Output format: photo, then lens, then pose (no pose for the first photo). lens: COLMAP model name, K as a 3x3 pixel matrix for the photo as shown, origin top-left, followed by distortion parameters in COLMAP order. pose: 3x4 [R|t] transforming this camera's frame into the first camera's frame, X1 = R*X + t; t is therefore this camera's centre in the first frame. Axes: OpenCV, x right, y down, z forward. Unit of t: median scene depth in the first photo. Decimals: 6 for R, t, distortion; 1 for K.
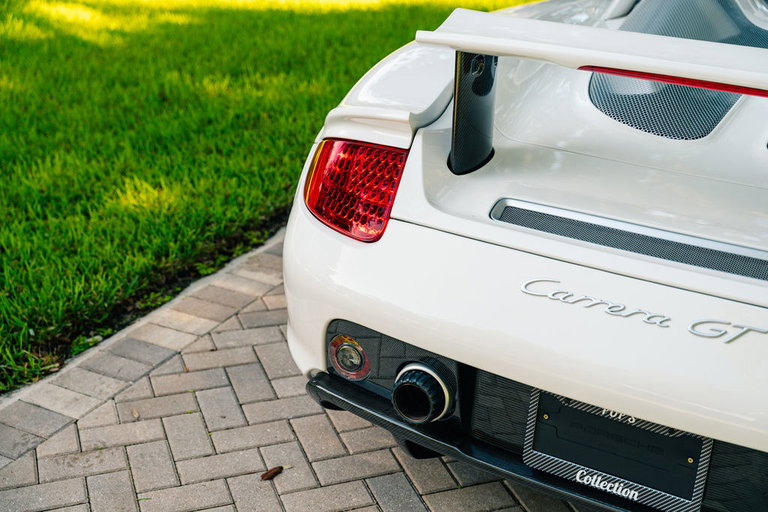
lens RADIAL K [[1118.5, 0, 379.5], [0, 1118.5, 257.6], [0, 0, 1]] dist [0.031089, 0.000000]
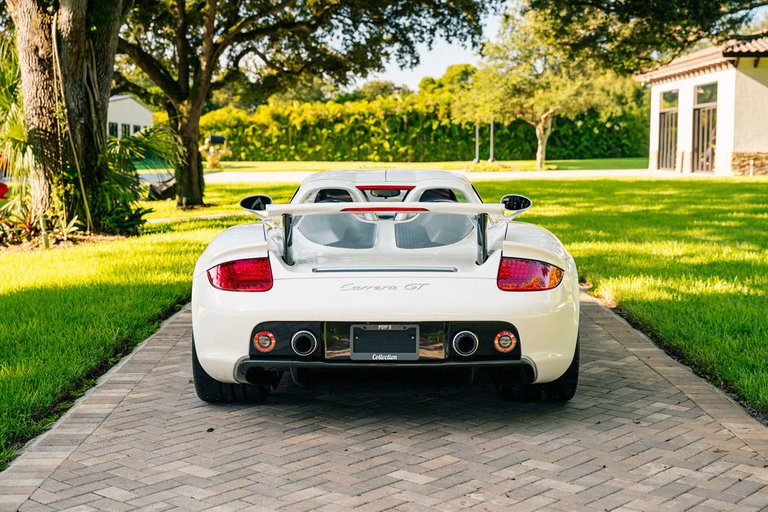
lens RADIAL K [[1118.5, 0, 383.6], [0, 1118.5, 263.6], [0, 0, 1]] dist [0.031089, 0.000000]
pose [[0.870859, -0.070915, 0.486390, -0.777809], [0.215660, 0.944333, -0.248446, 0.474661], [-0.441696, 0.321257, 0.837675, -0.930290]]
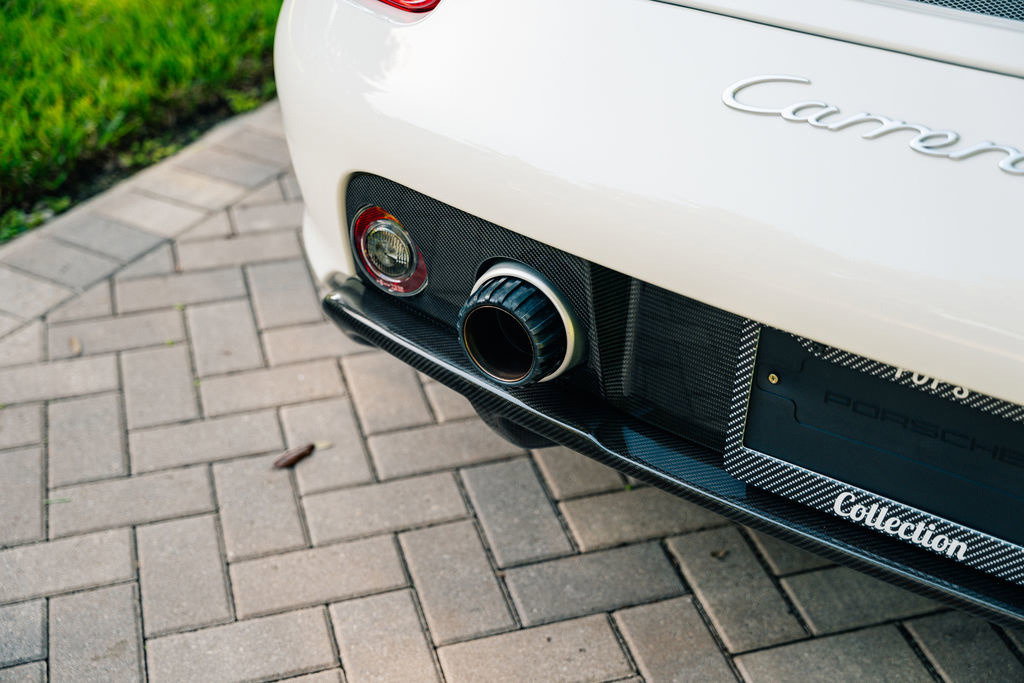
lens RADIAL K [[1491.3, 0, 510.7], [0, 1491.3, 344.7], [0, 0, 1]] dist [0.031089, 0.000000]
pose [[0.998018, 0.010364, -0.062069, 0.058175], [-0.000851, 0.988479, 0.151354, 0.025231], [0.062923, -0.151001, 0.986529, 0.284338]]
